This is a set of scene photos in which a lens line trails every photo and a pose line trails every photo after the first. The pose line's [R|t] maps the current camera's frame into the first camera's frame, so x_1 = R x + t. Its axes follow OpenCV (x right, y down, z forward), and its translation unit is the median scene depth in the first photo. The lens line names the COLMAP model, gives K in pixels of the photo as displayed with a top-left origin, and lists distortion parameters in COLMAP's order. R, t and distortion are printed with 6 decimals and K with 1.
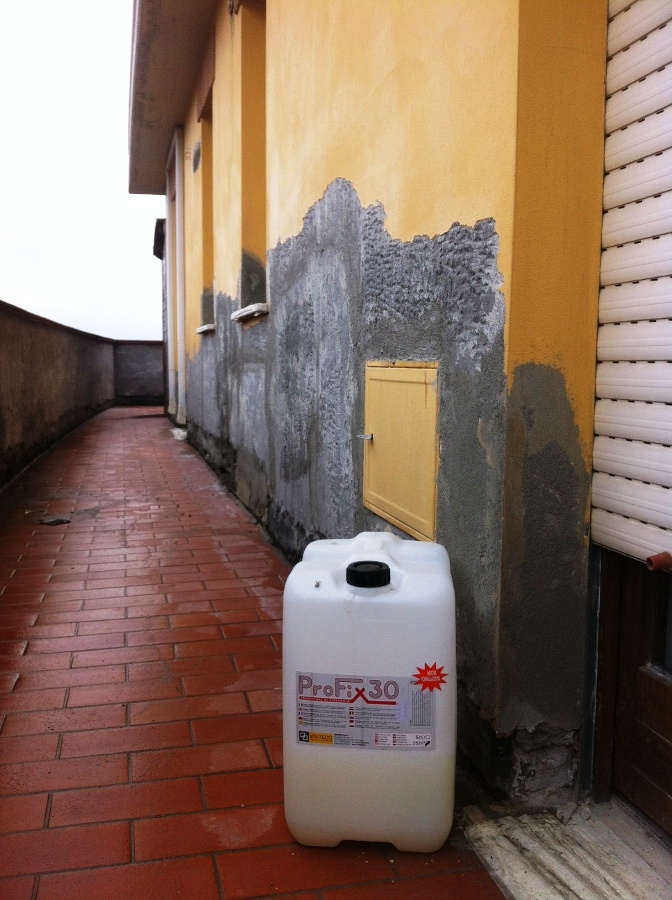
lens RADIAL K [[854.7, 0, 334.4], [0, 854.7, 449.7], [0, 0, 1]] dist [0.146549, -0.425642]
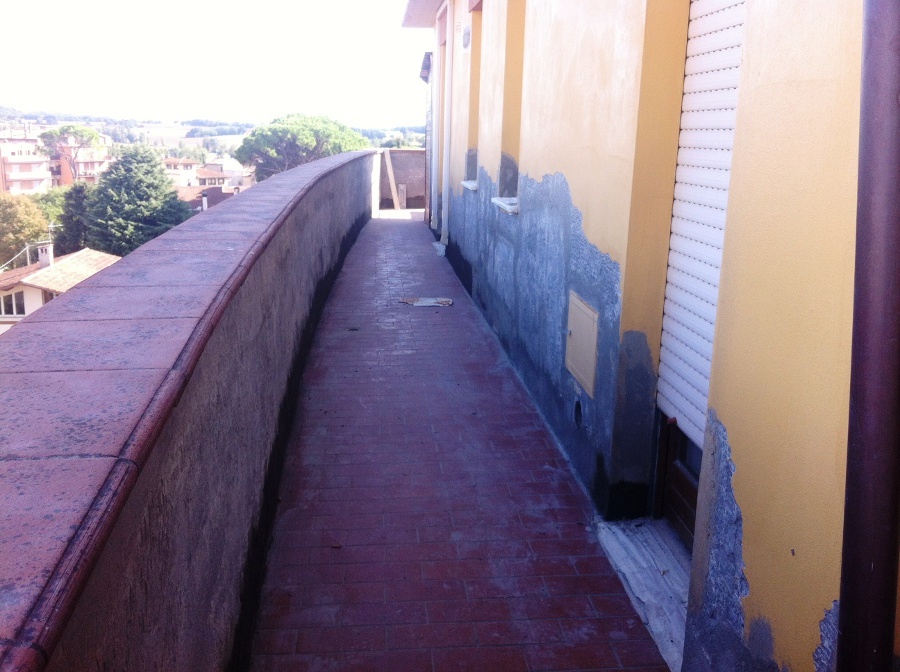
lens RADIAL K [[854.7, 0, 454.9], [0, 854.7, 342.6], [0, 0, 1]] dist [0.146549, -0.425642]
pose [[0.989149, 0.049698, -0.138253, 0.048172], [-0.030328, 0.989850, 0.138840, -0.218791], [0.143750, -0.133141, 0.980617, -0.776790]]
